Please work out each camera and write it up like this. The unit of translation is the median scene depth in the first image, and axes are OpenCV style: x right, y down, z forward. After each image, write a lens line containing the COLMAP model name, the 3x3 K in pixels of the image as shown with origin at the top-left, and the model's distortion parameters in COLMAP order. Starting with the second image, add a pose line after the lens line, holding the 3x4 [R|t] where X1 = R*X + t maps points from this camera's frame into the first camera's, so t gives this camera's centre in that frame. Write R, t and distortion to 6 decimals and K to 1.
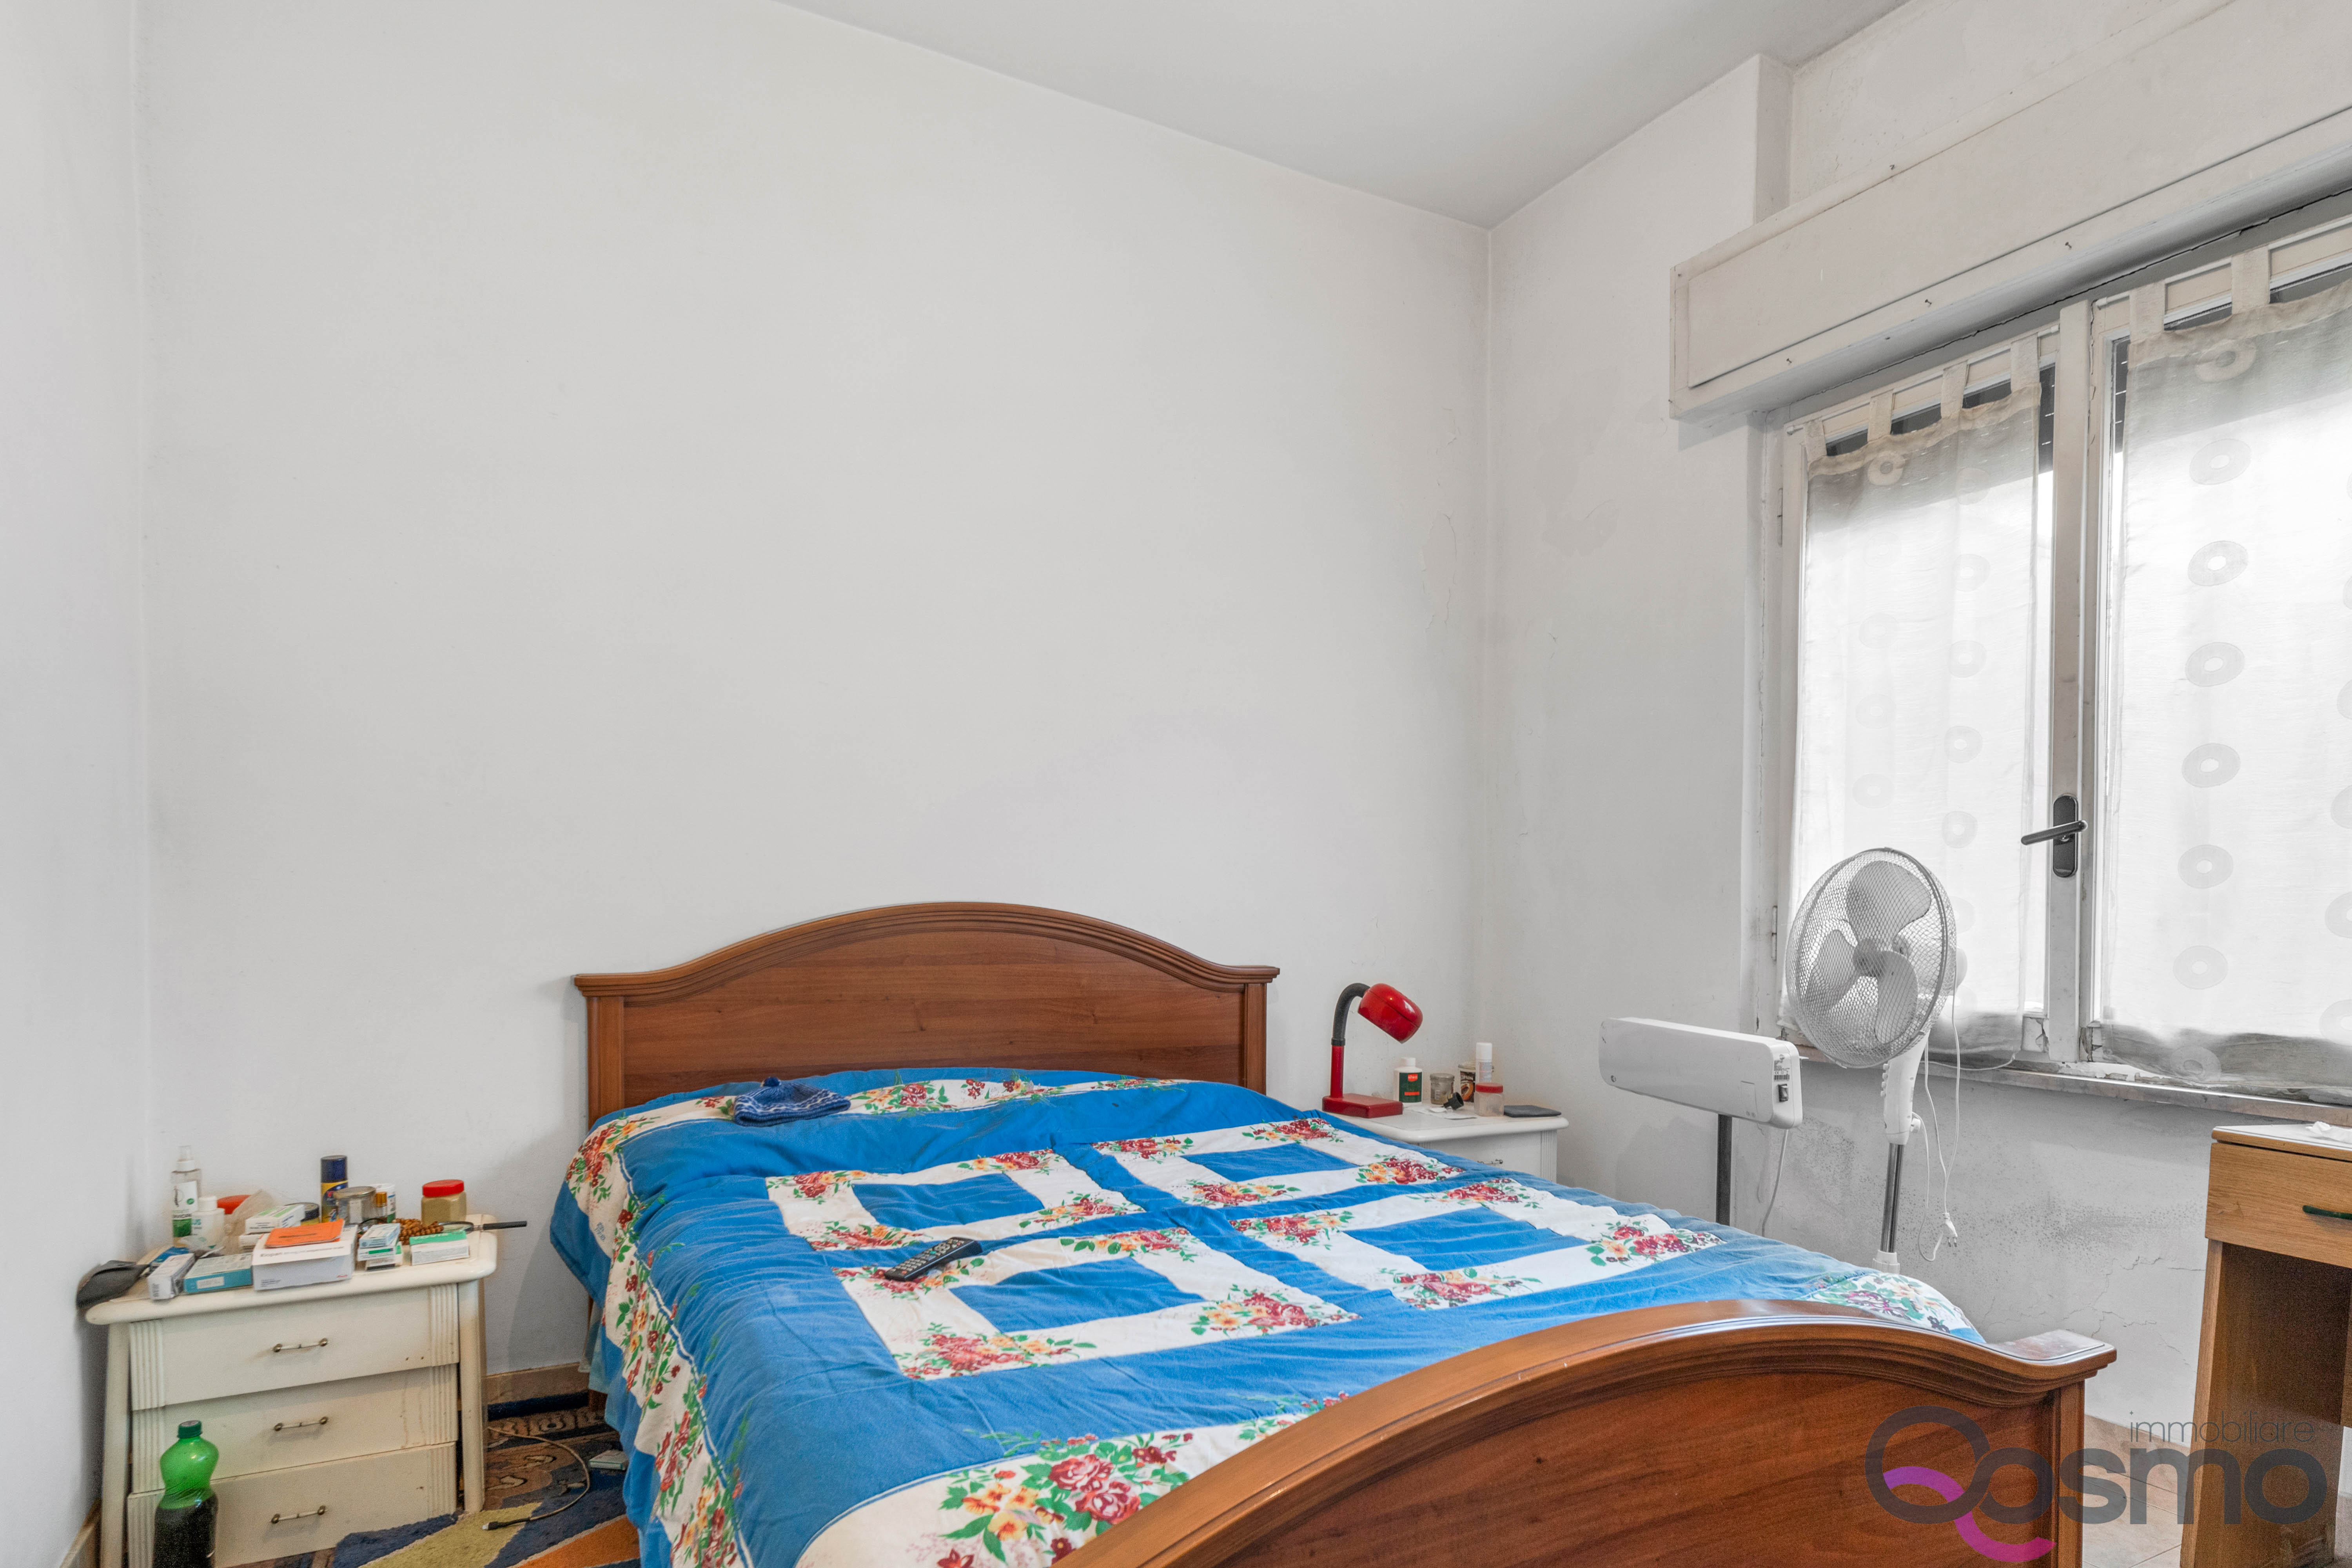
lens RADIAL K [[1272.3, 0, 1173.1], [0, 1272.3, 918.9], [0, 0, 1]] dist [-0.000938, 0.000039]
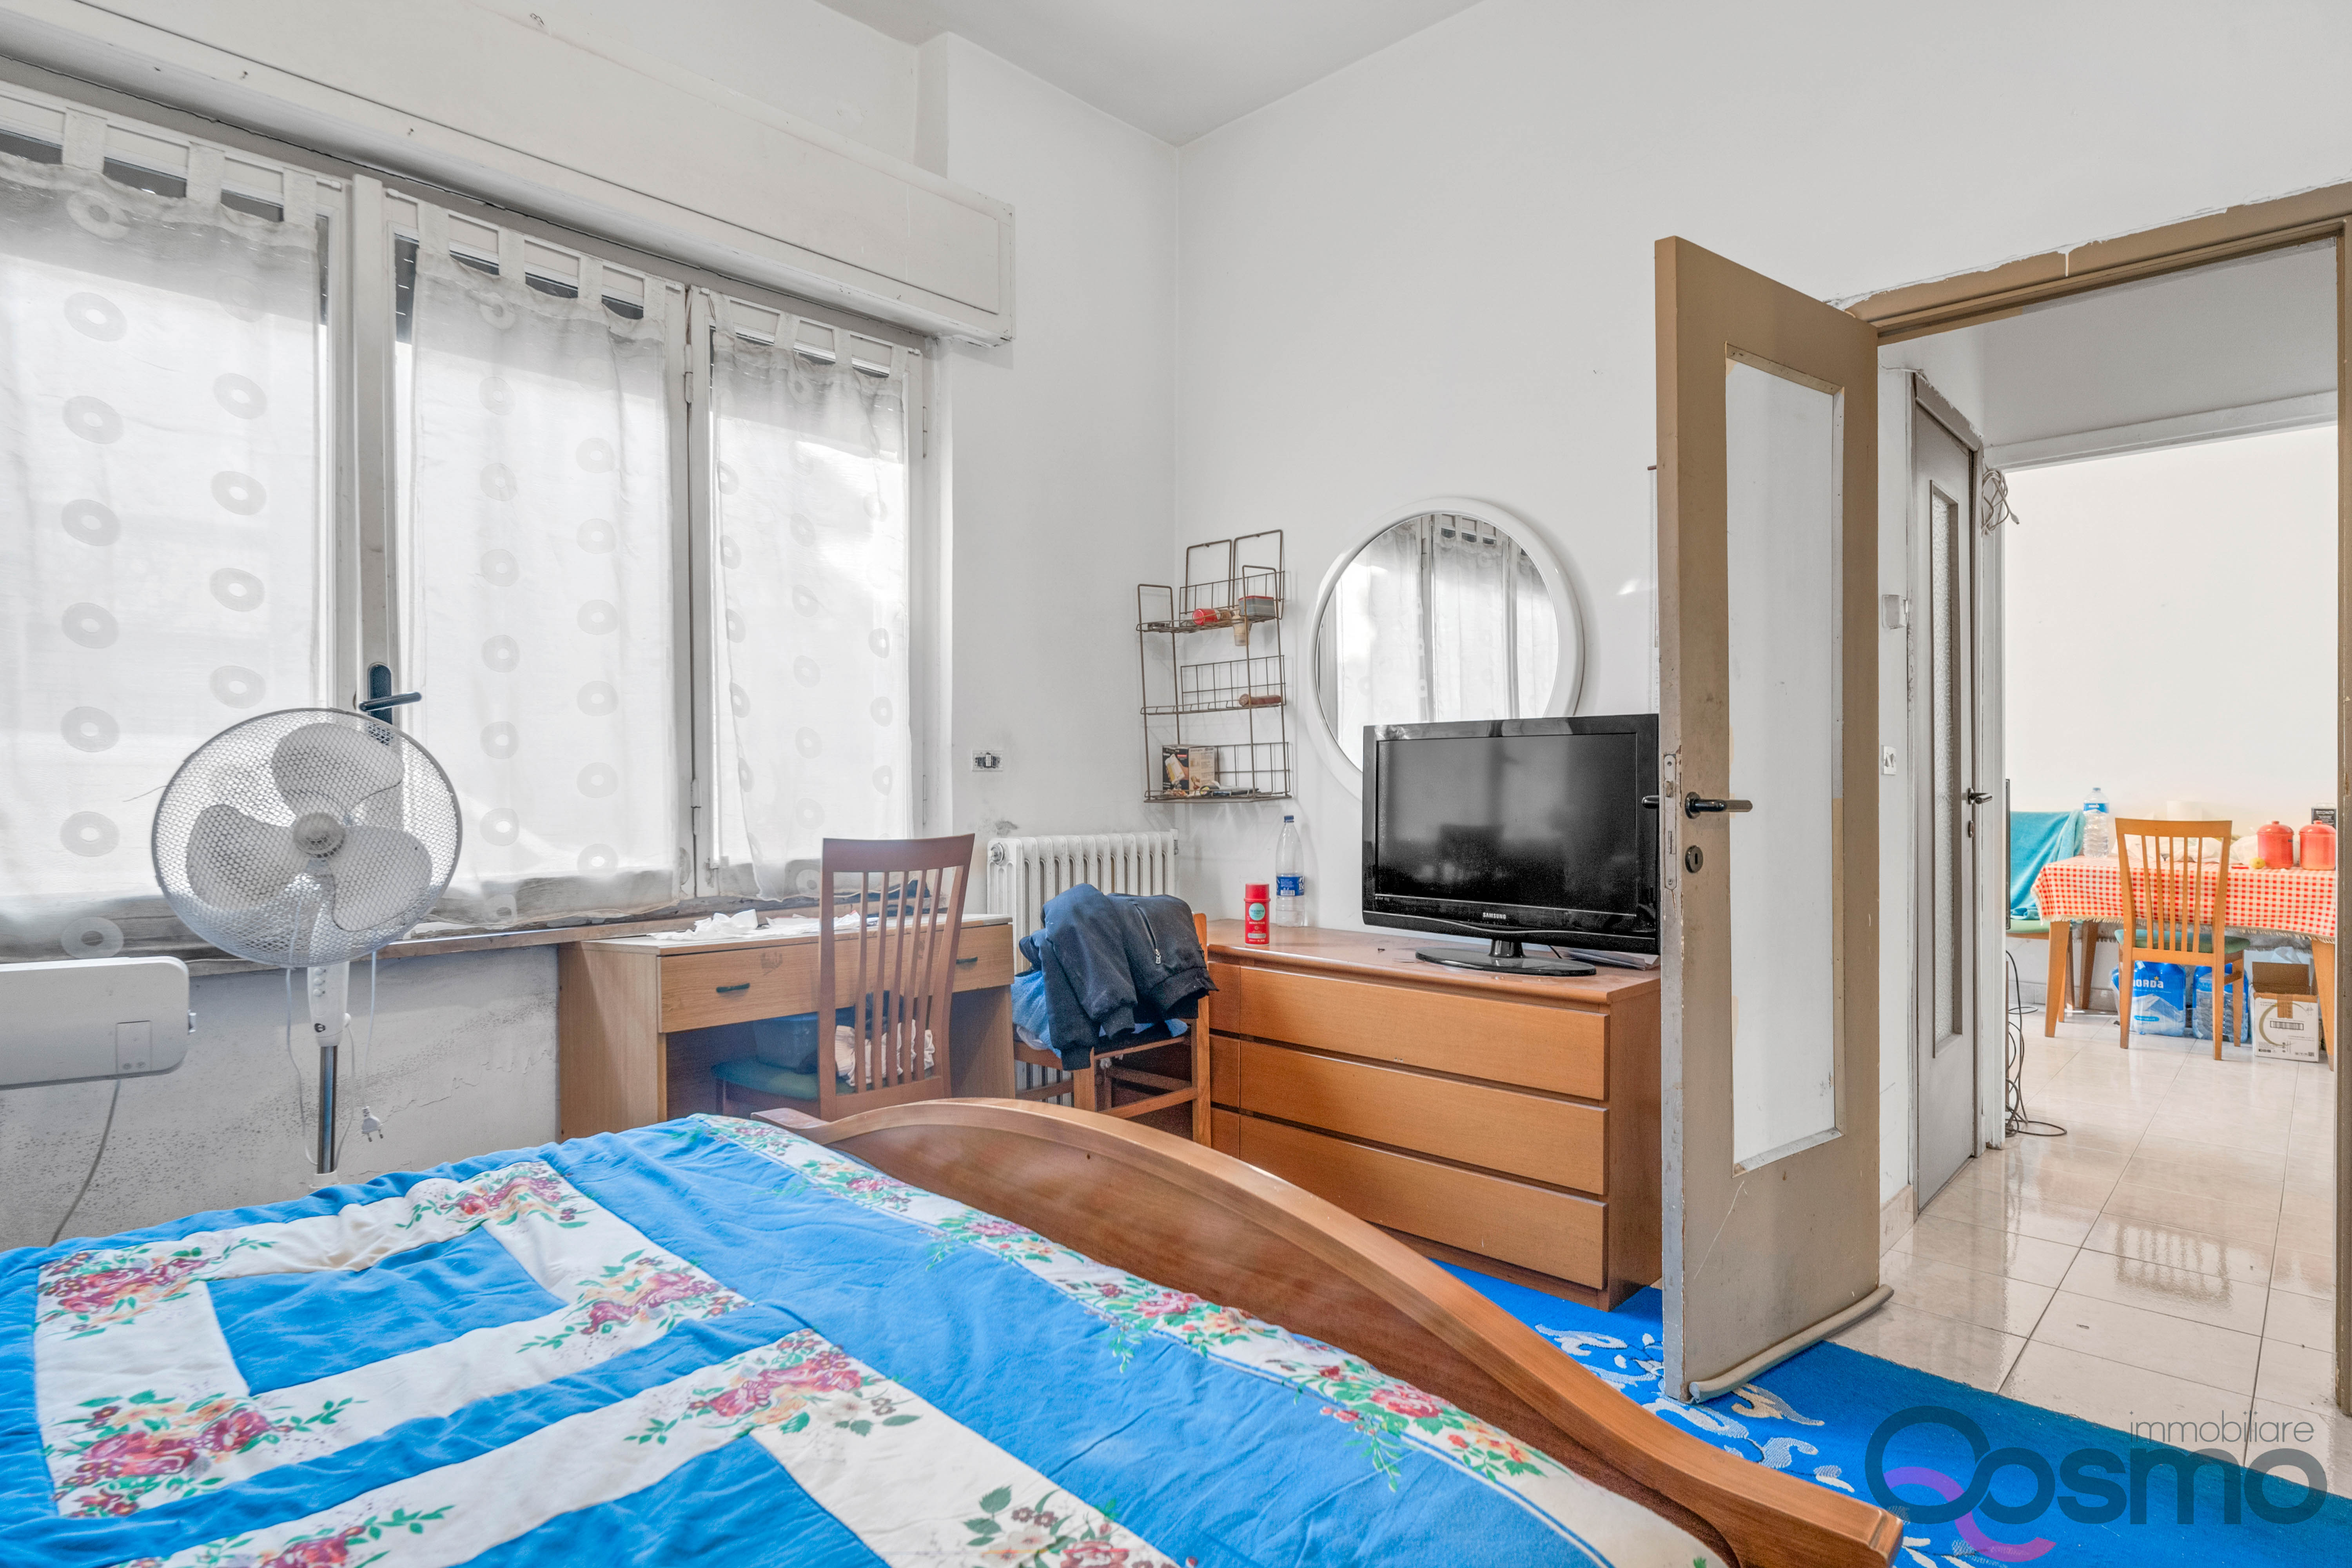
lens RADIAL K [[1233.7, 0, 1183.9], [0, 1233.7, 776.5], [0, 0, 1]] dist [-0.000225, -0.000721]
pose [[-0.312428, -0.006757, 0.949917, -0.395158], [0.008366, 0.999916, 0.009864, -0.011979], [-0.949905, 0.011029, -0.312345, 0.651949]]
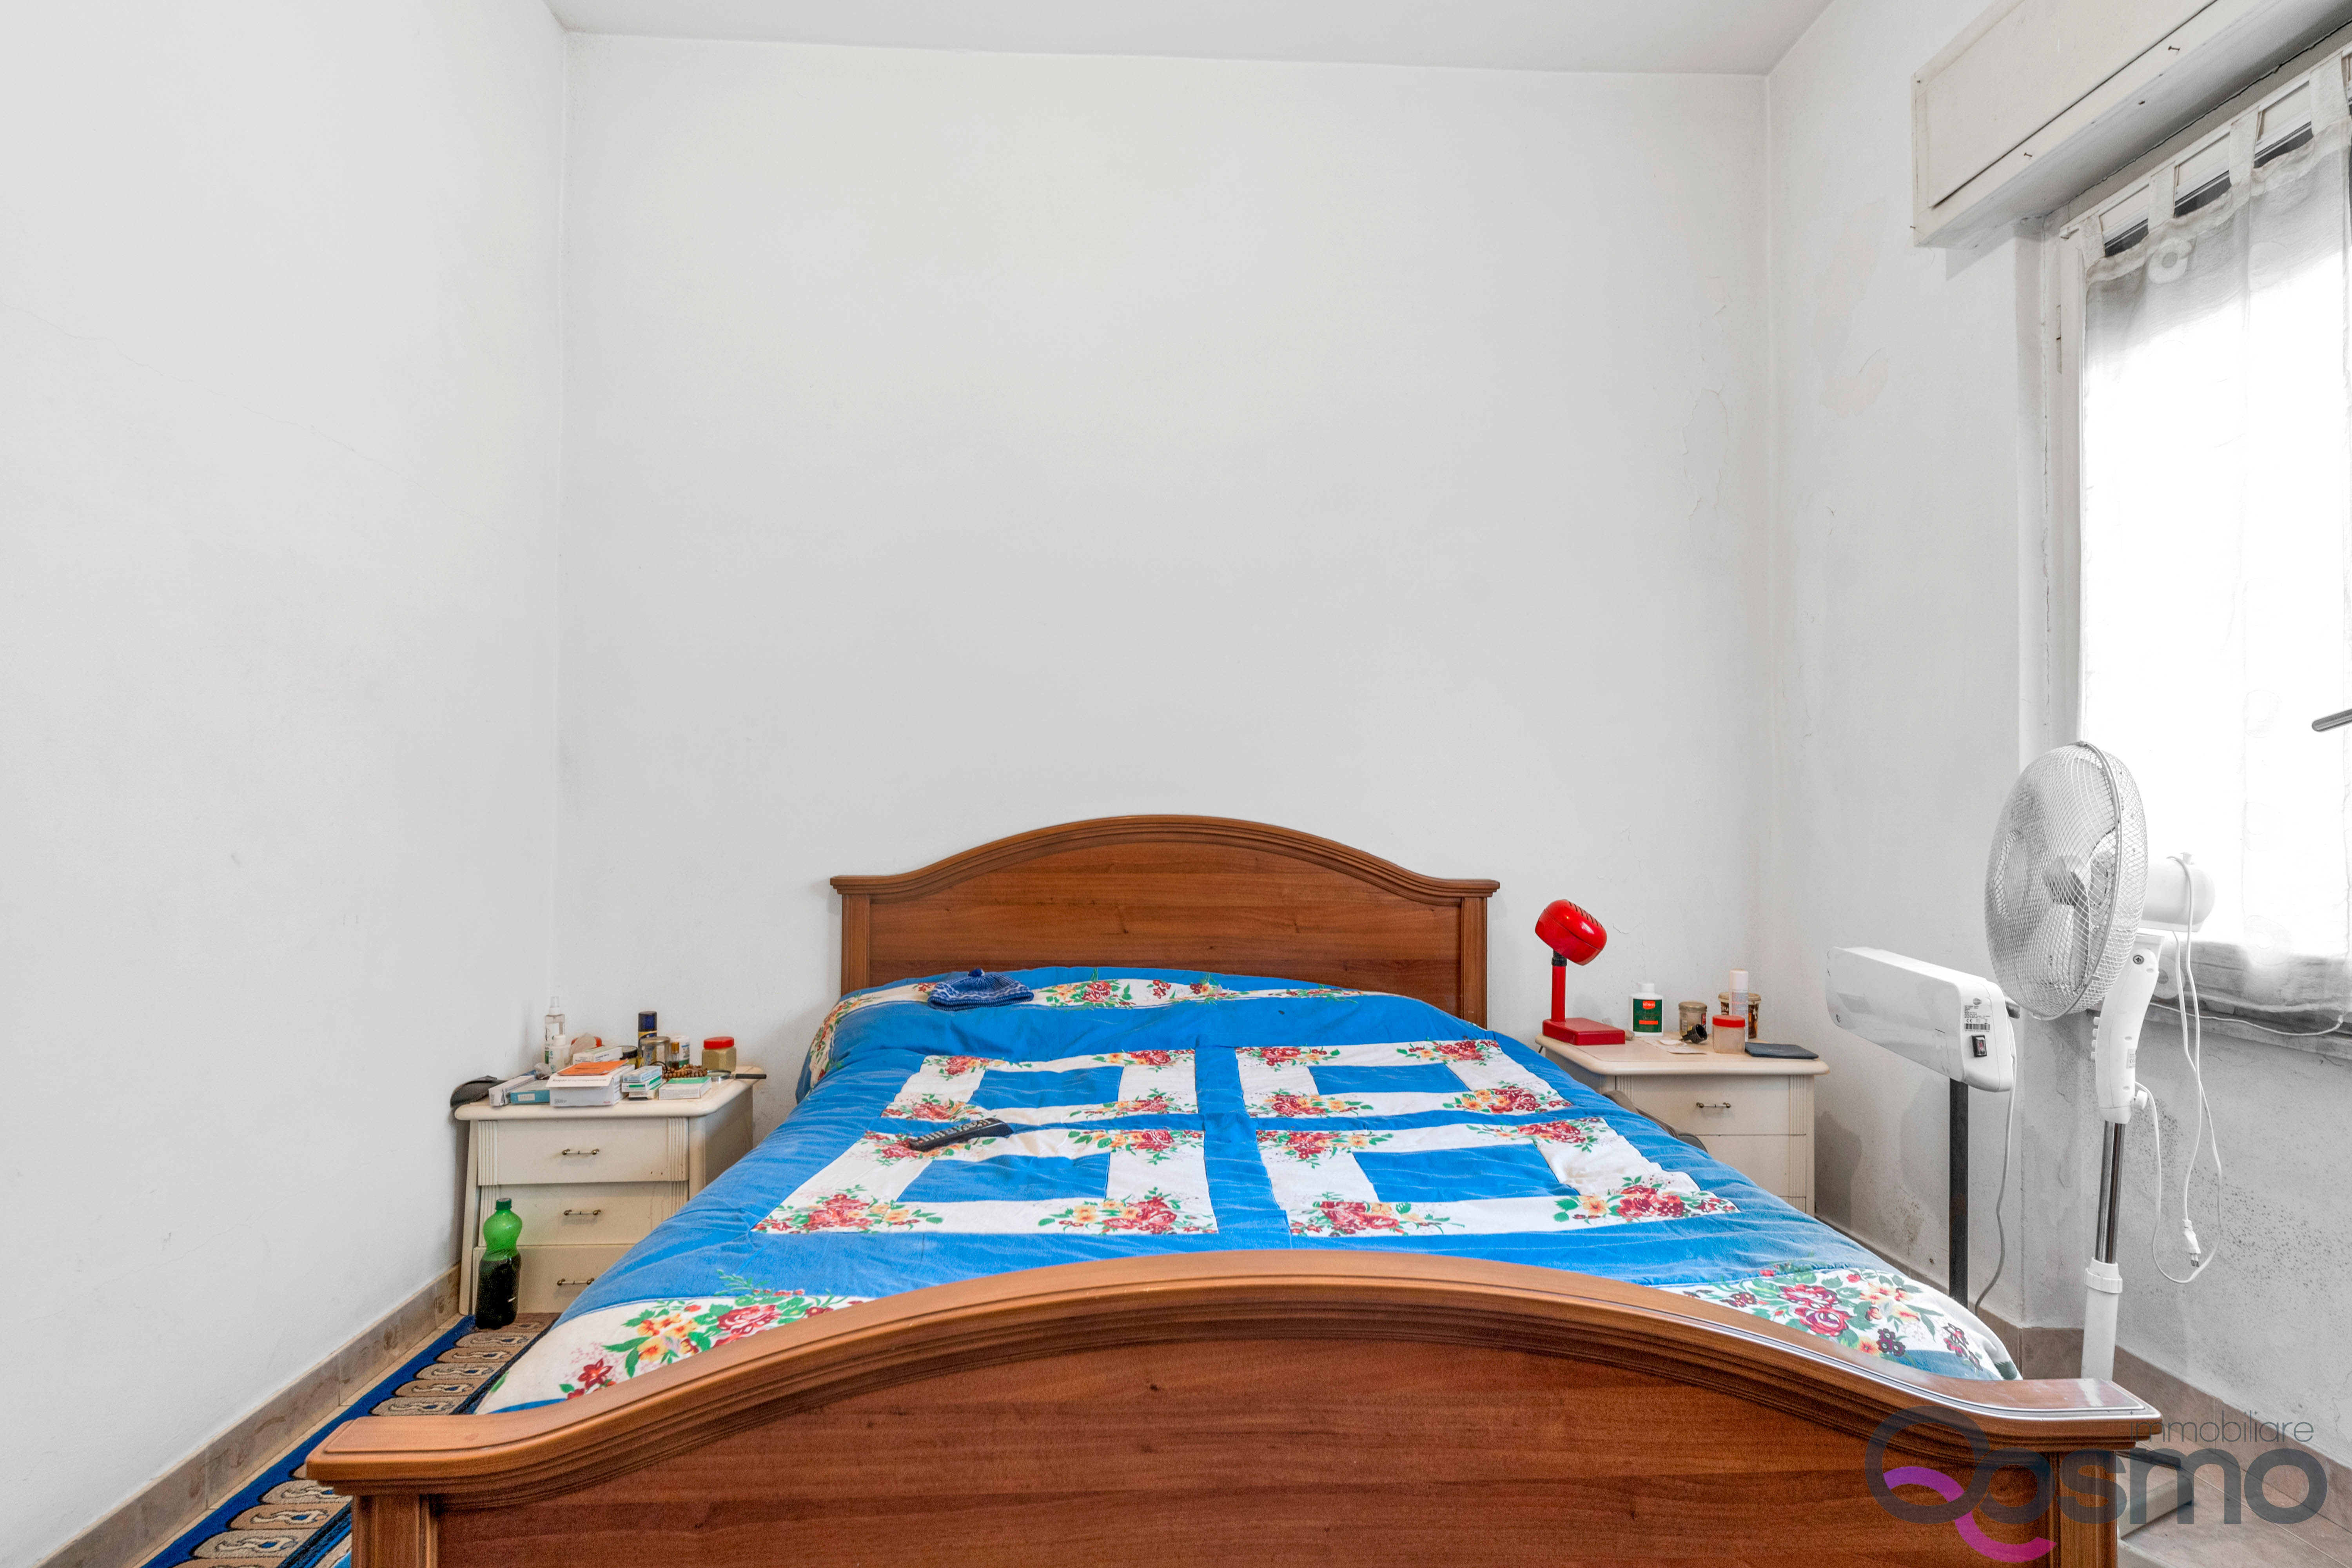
lens RADIAL K [[1233.7, 0, 1183.9], [0, 1233.7, 776.5], [0, 0, 1]] dist [-0.000225, -0.000721]
pose [[0.907664, -0.017439, -0.419334, 0.344054], [-0.001099, 0.999034, -0.043926, 0.000219], [0.419695, 0.040331, 0.906769, 0.065775]]
